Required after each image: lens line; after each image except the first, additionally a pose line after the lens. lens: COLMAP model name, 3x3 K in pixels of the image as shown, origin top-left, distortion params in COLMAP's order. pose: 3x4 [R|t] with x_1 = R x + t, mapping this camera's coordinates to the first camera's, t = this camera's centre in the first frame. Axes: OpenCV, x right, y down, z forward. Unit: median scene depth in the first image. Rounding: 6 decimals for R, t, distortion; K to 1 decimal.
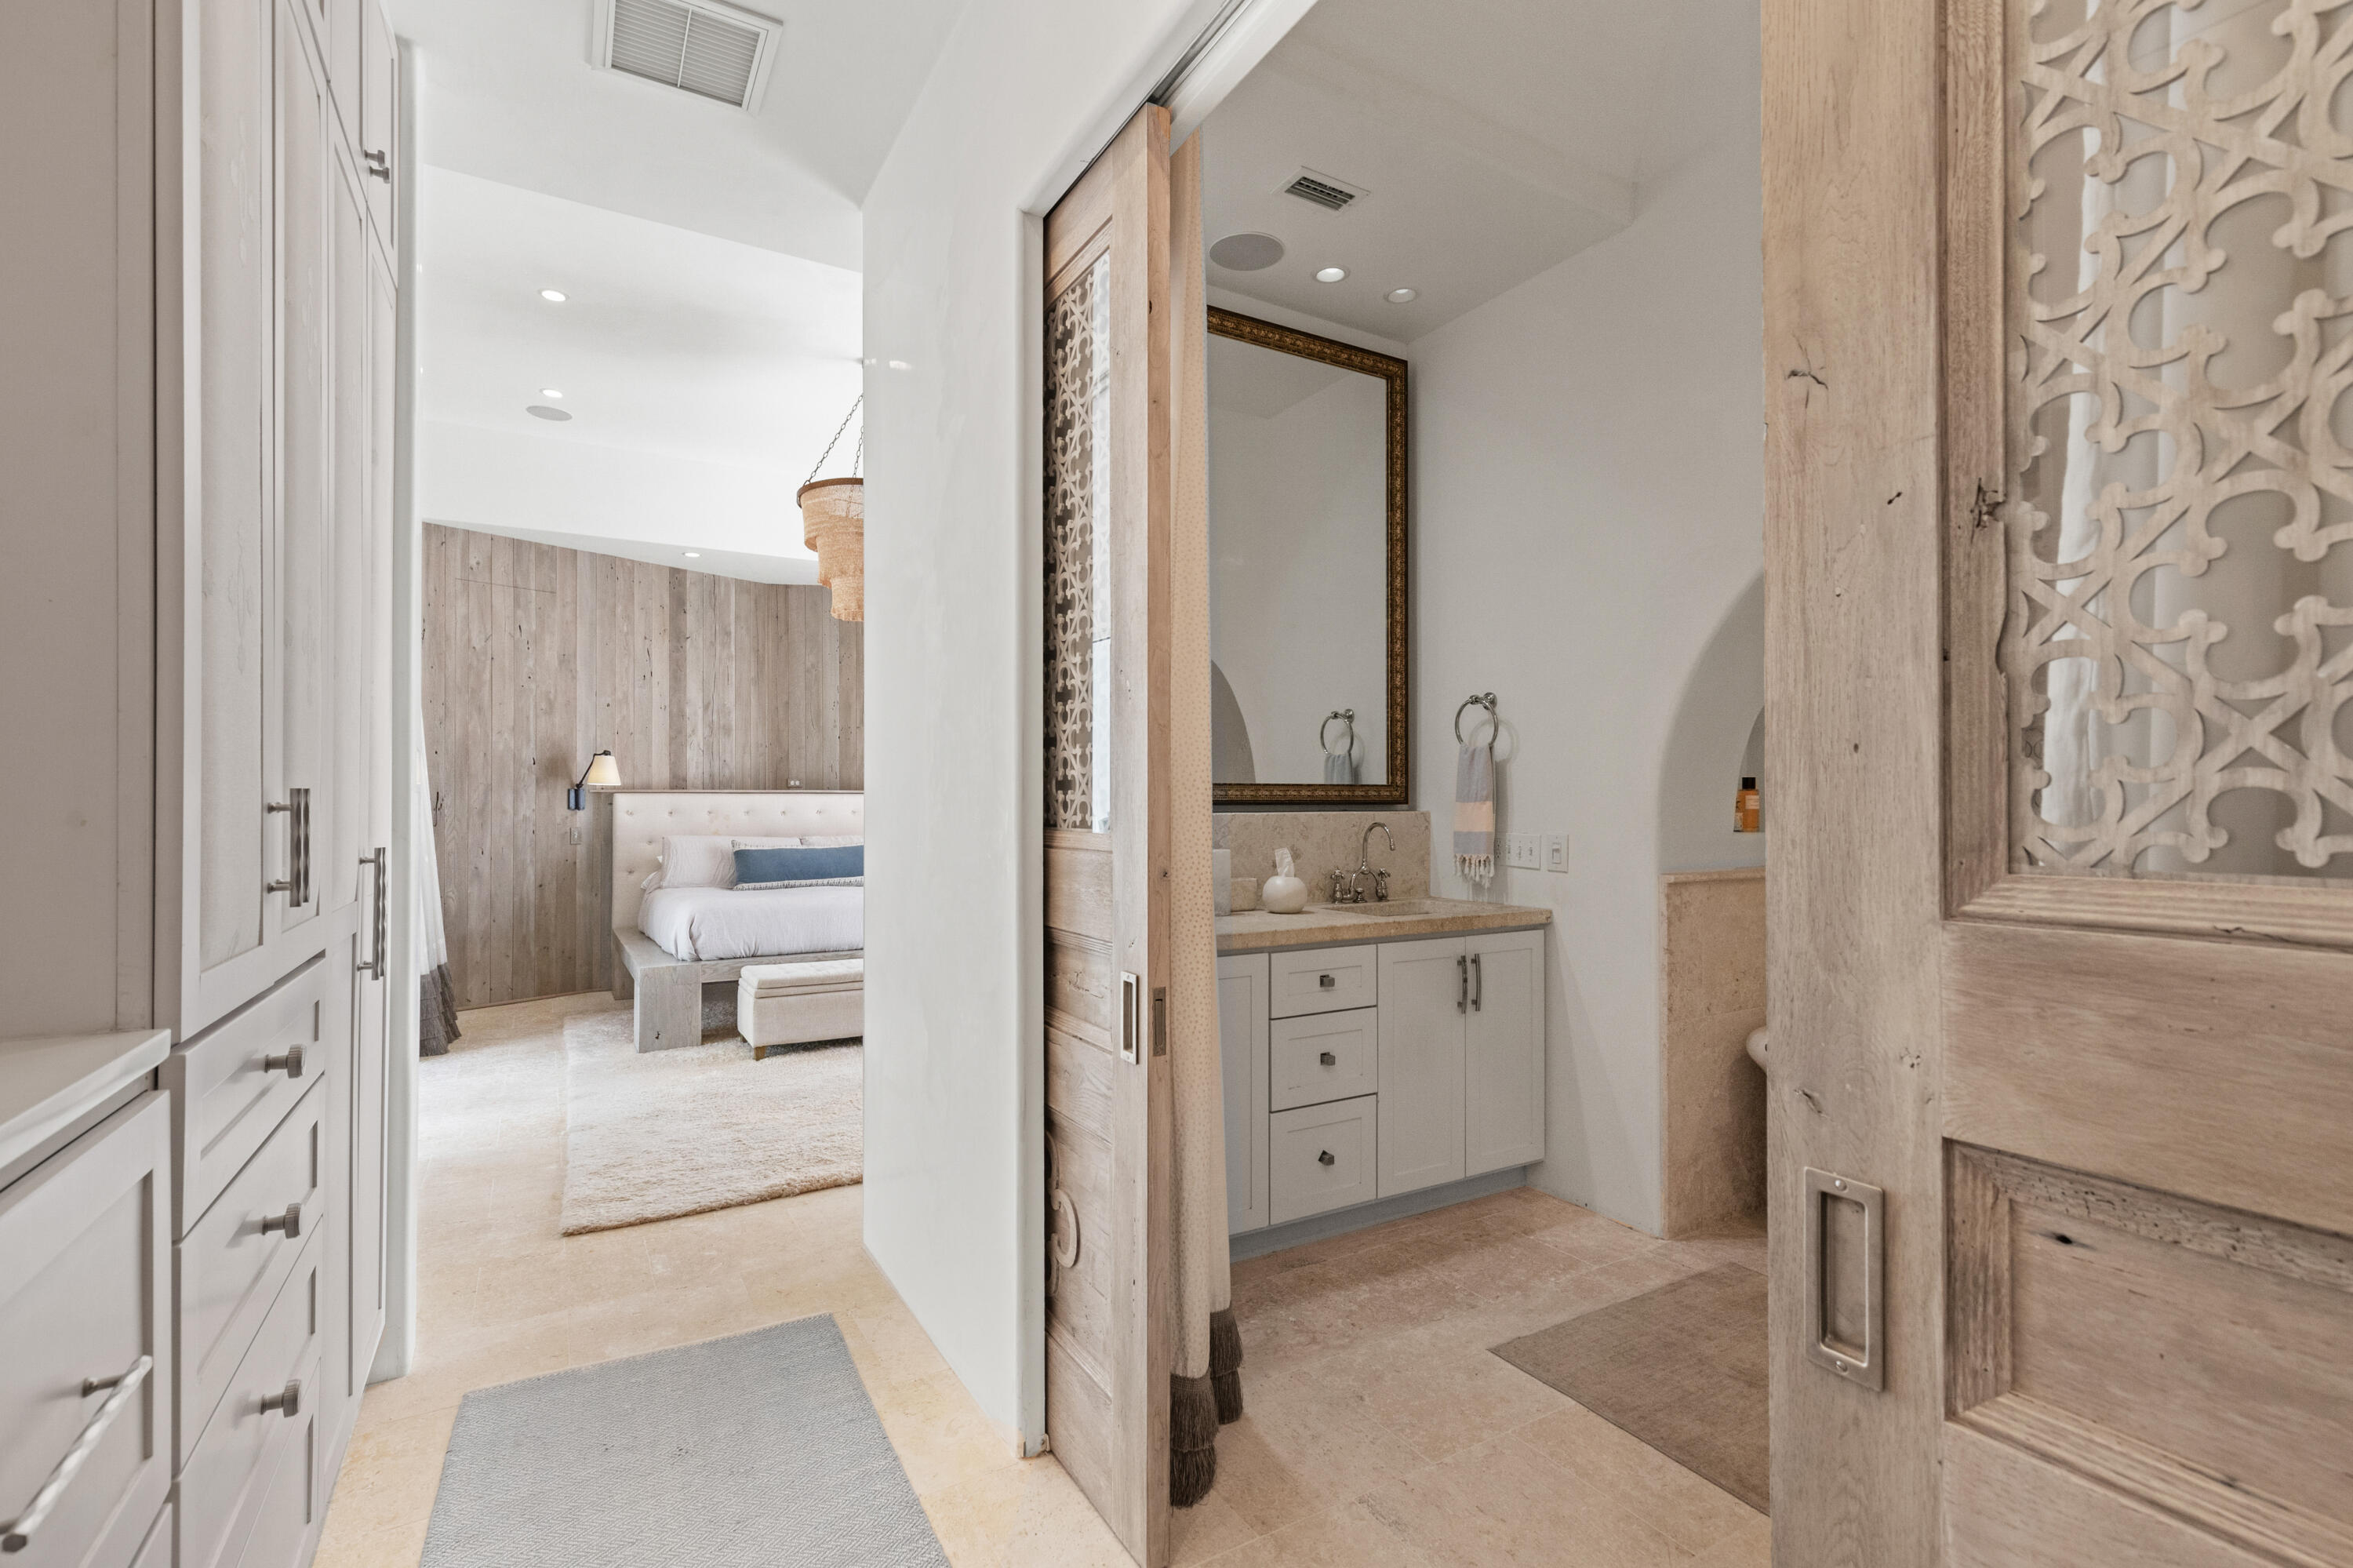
lens RADIAL K [[1067.8, 0, 1171.8], [0, 1067.8, 790.3], [0, 0, 1]] dist [0.010119, -0.001487]
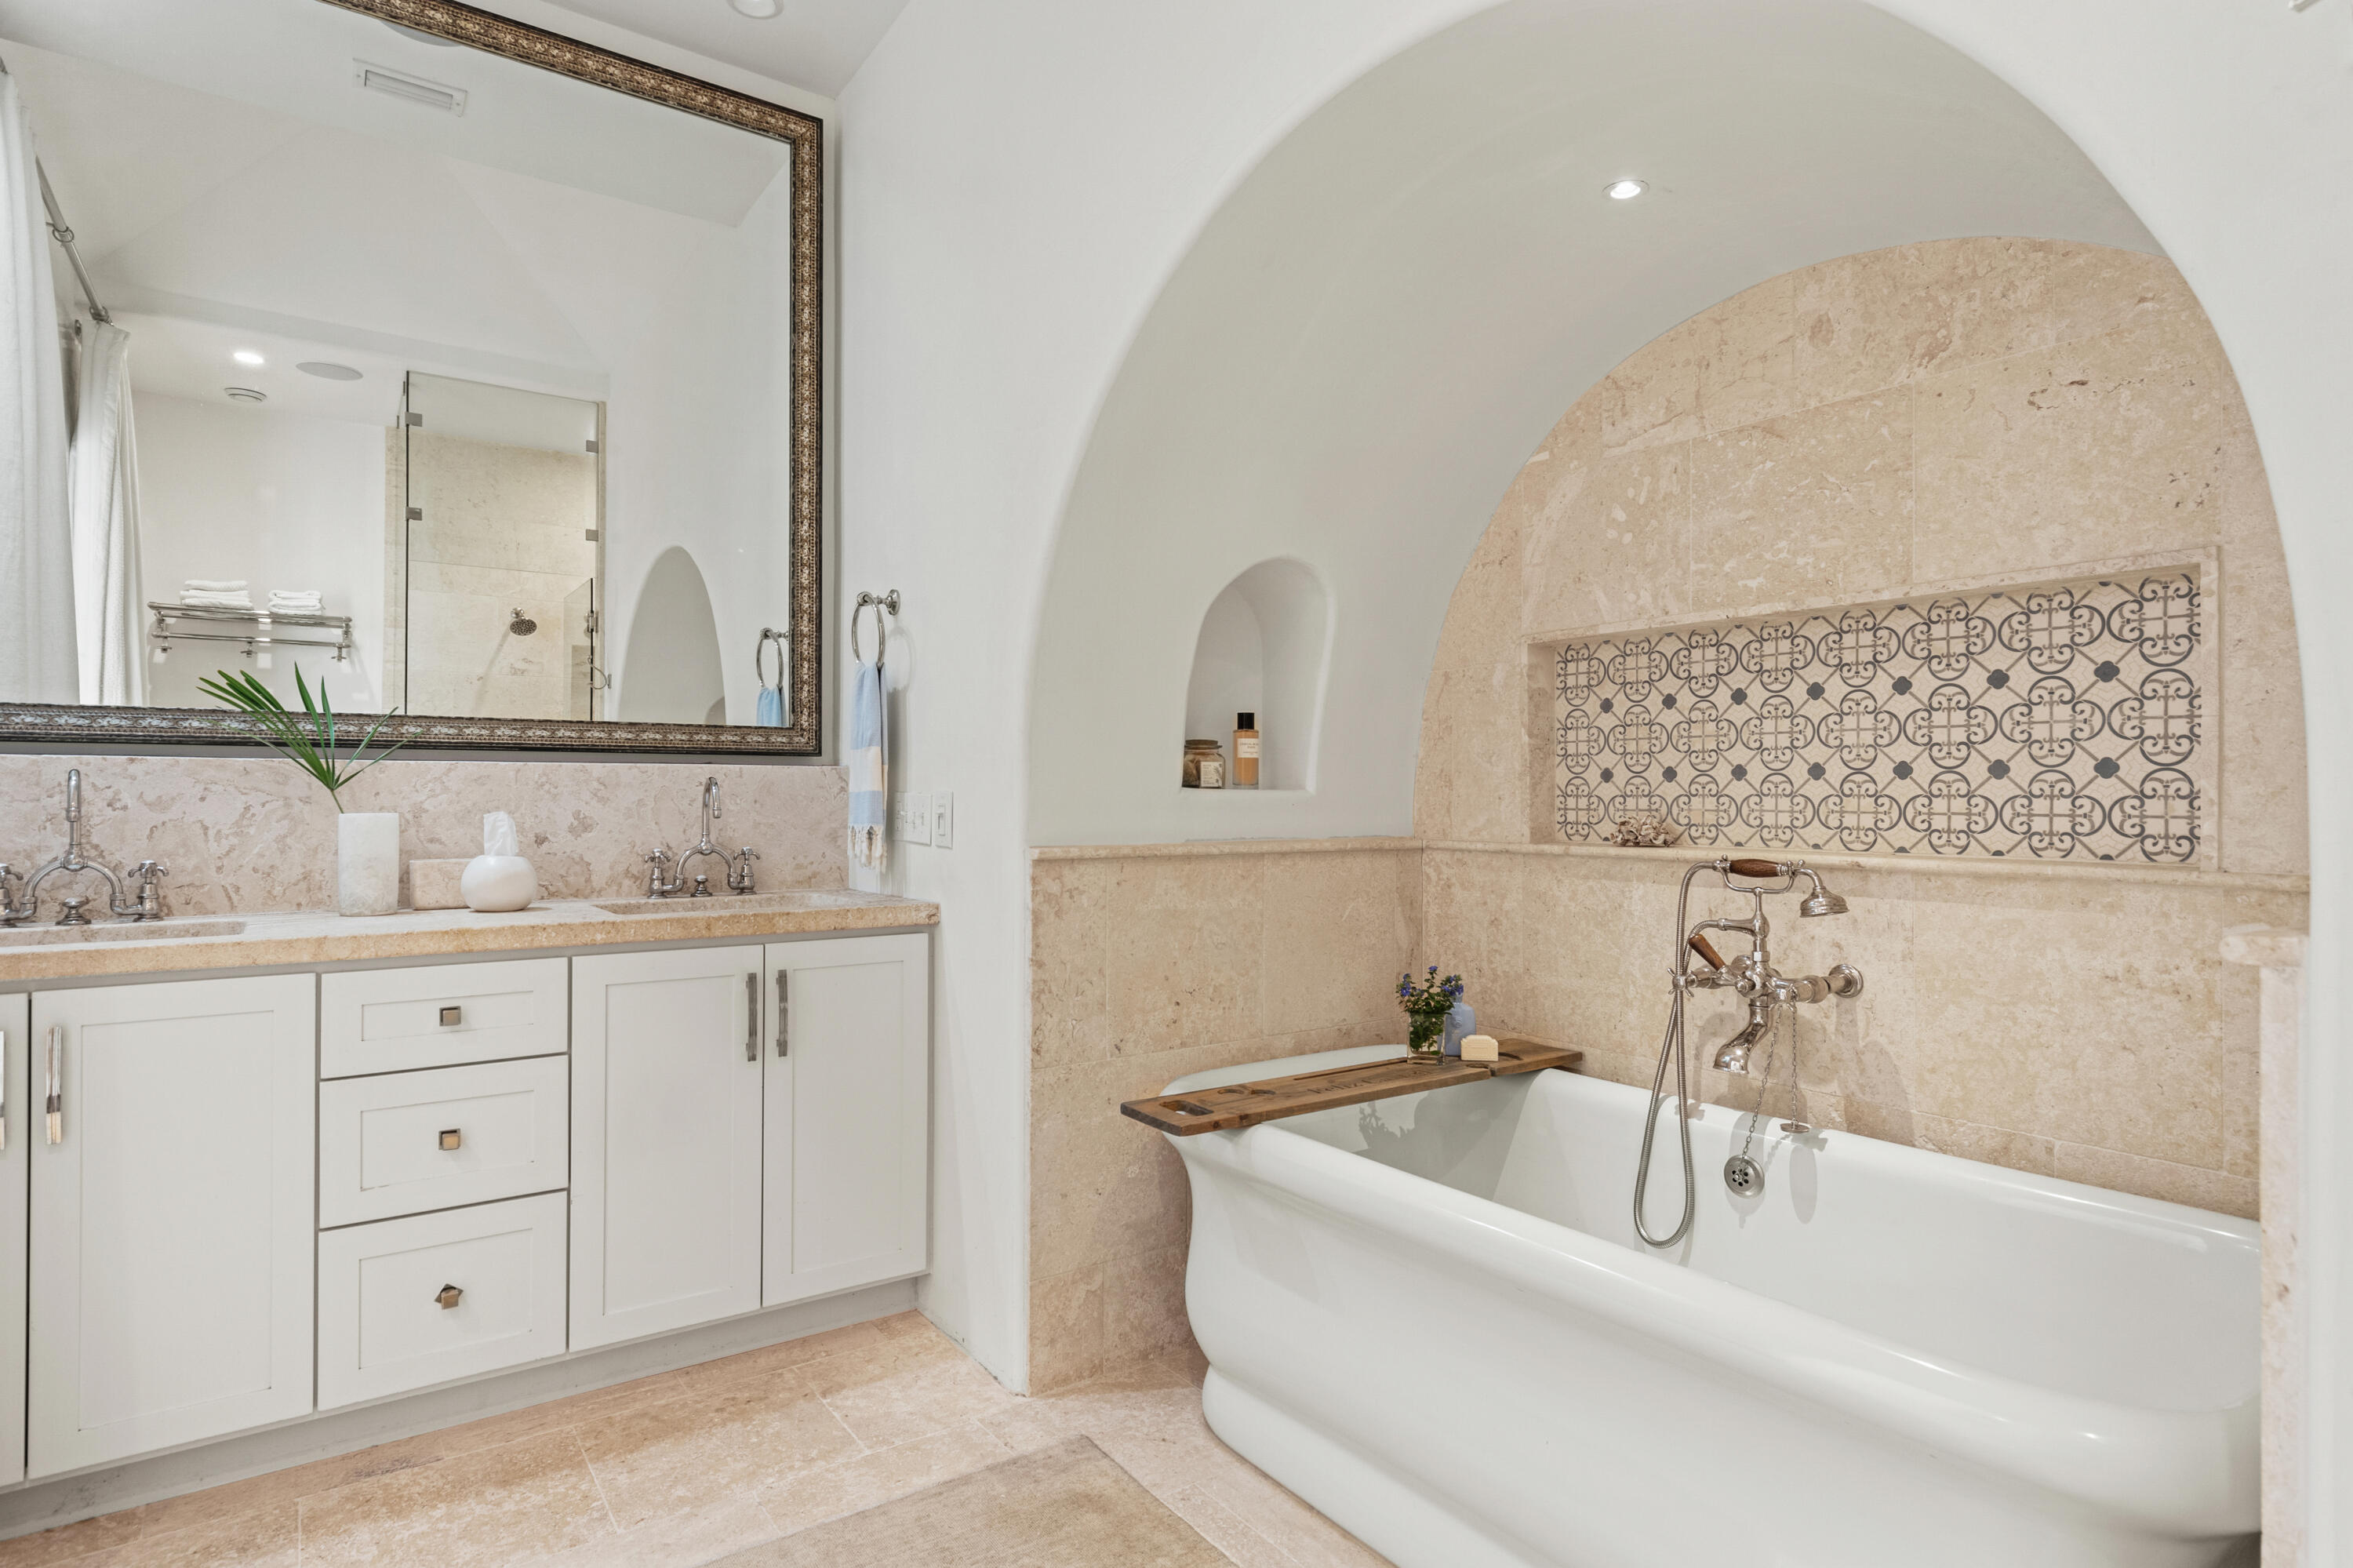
lens RADIAL K [[1230.2, 0, 1175.7], [0, 1230.2, 787.0], [0, 0, 1]] dist [0.004975, -0.000321]
pose [[0.997508, -0.000527, 0.070548, 0.450833], [0.000413, 0.999999, 0.001635, 0.036438], [-0.070549, -0.001602, 0.997507, 0.210589]]
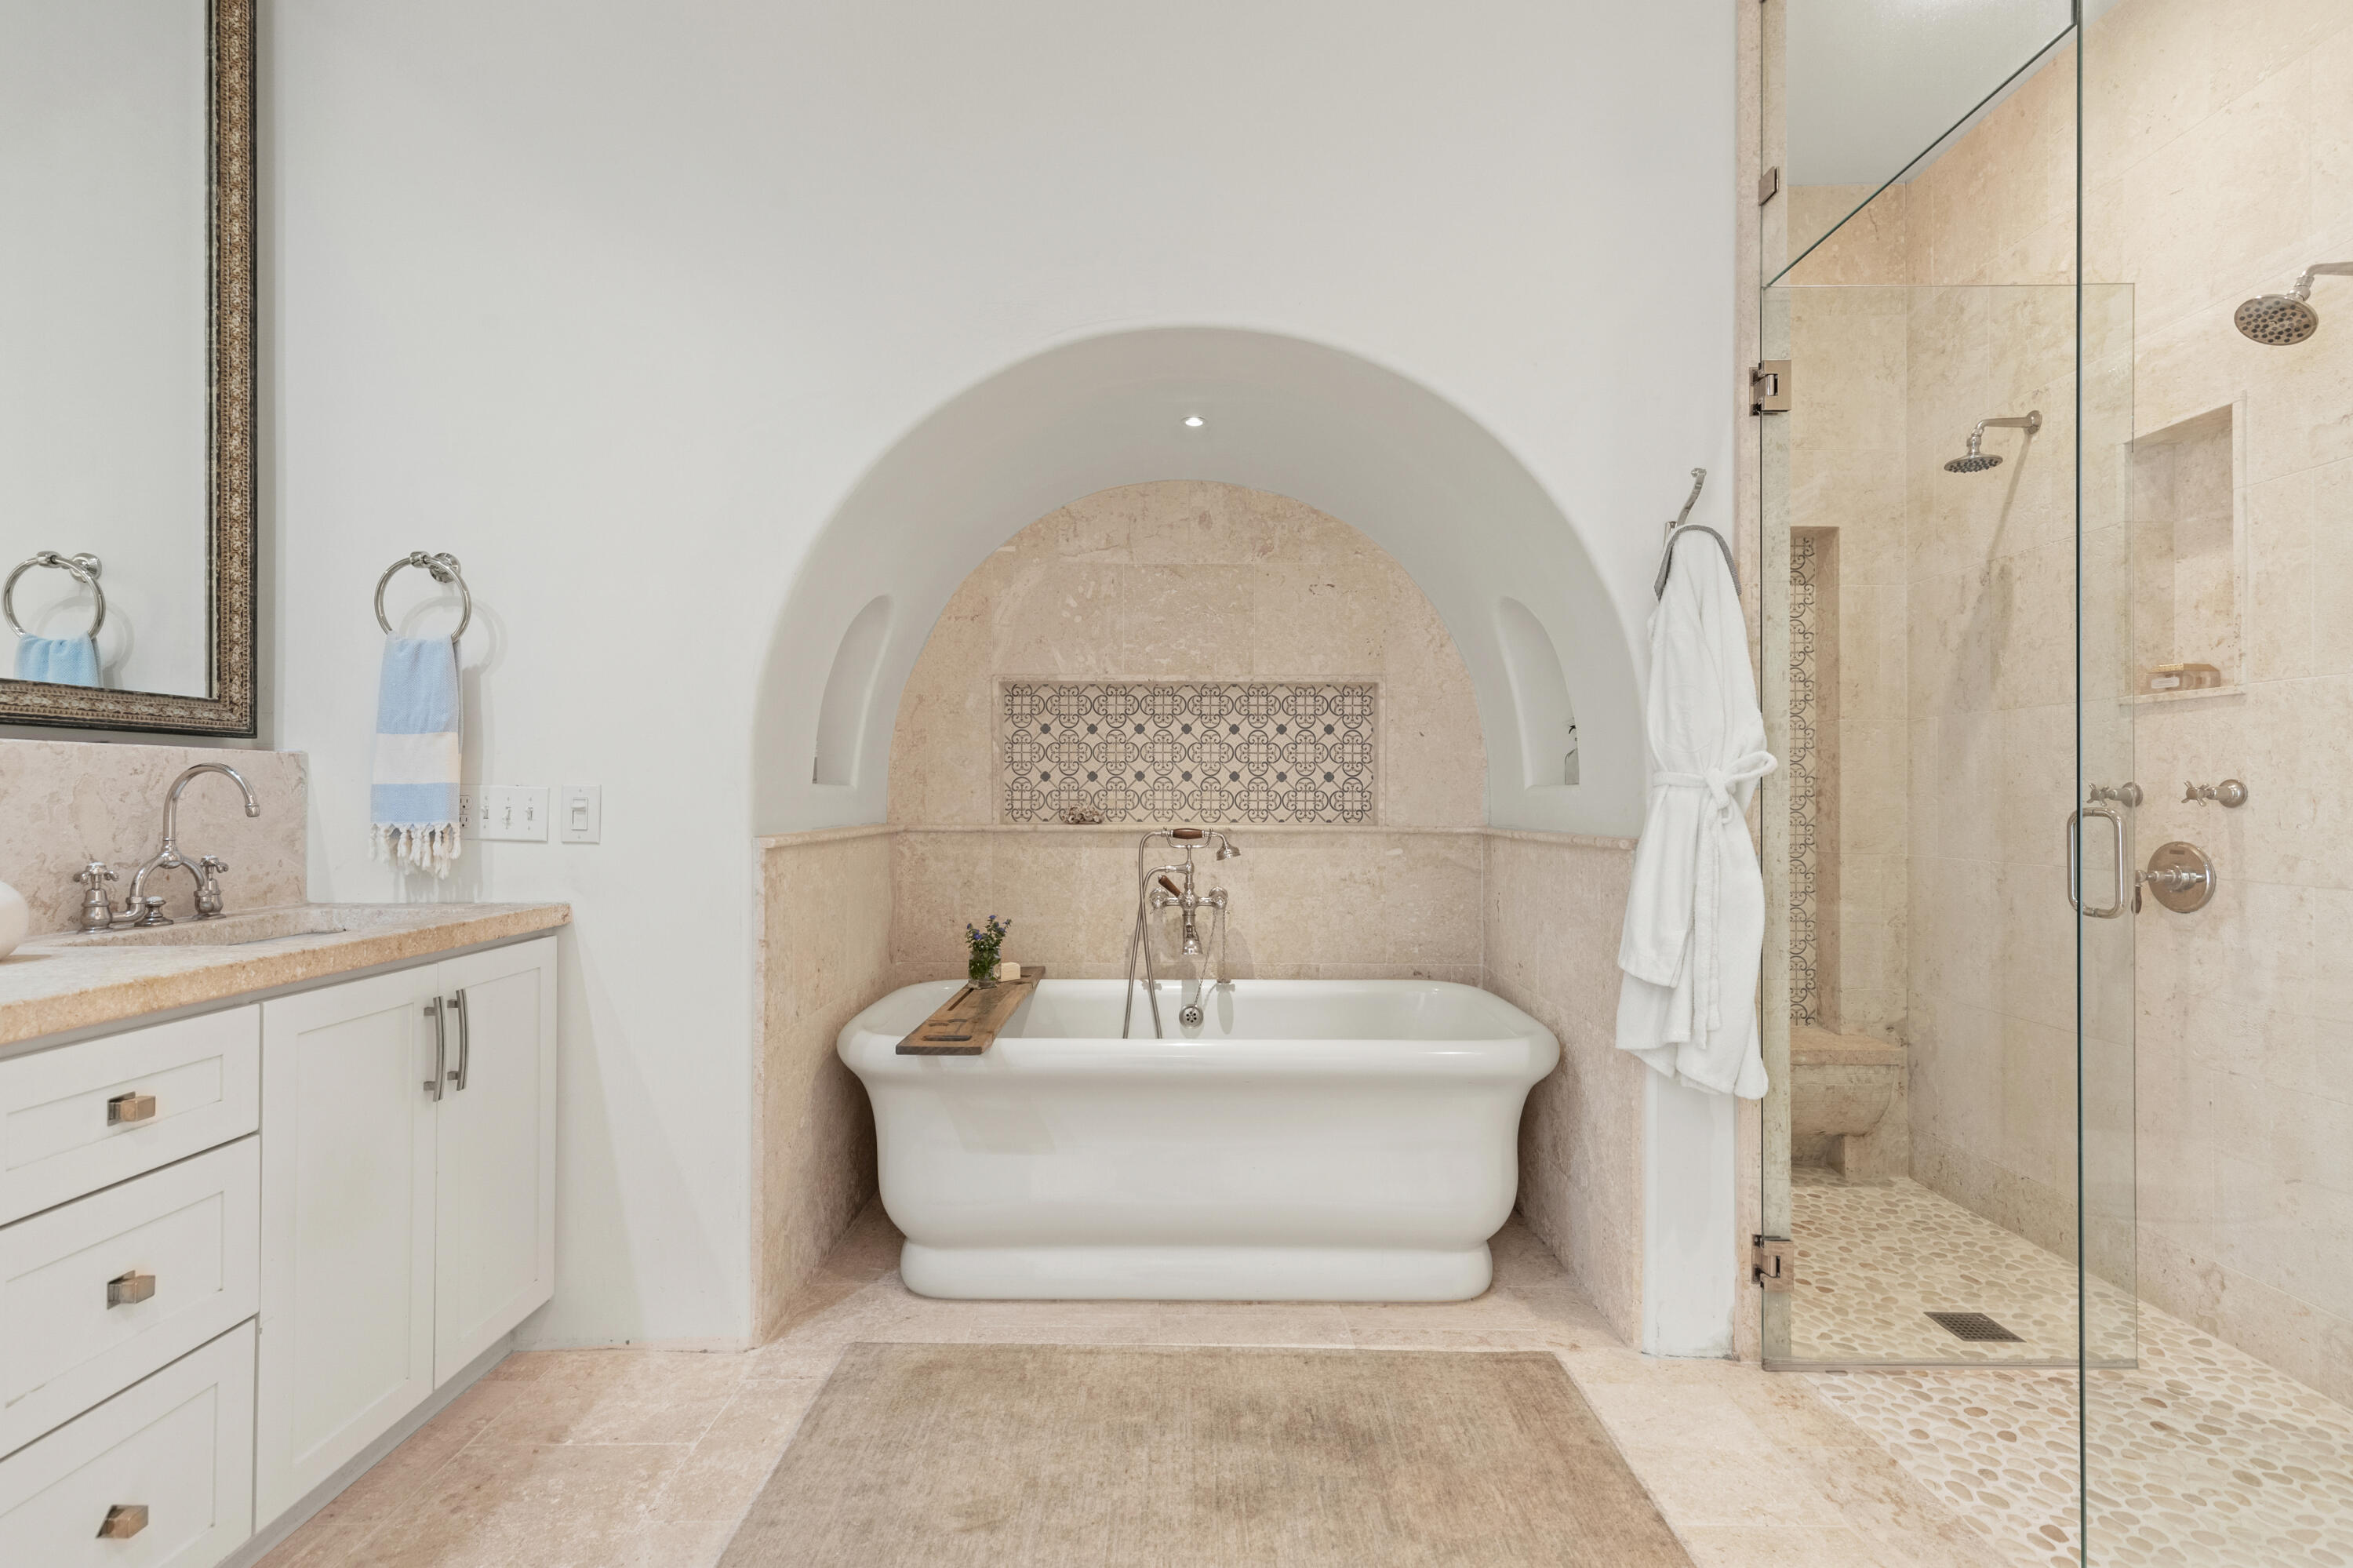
lens RADIAL K [[1067.8, 0, 1169.7], [0, 1067.8, 788.3], [0, 0, 1]] dist [0.010119, -0.001487]
pose [[0.516477, 0.003304, 0.856295, -0.009571], [-0.007510, 0.999972, 0.000671, 0.039776], [-0.856268, -0.006777, 0.516487, 0.360242]]
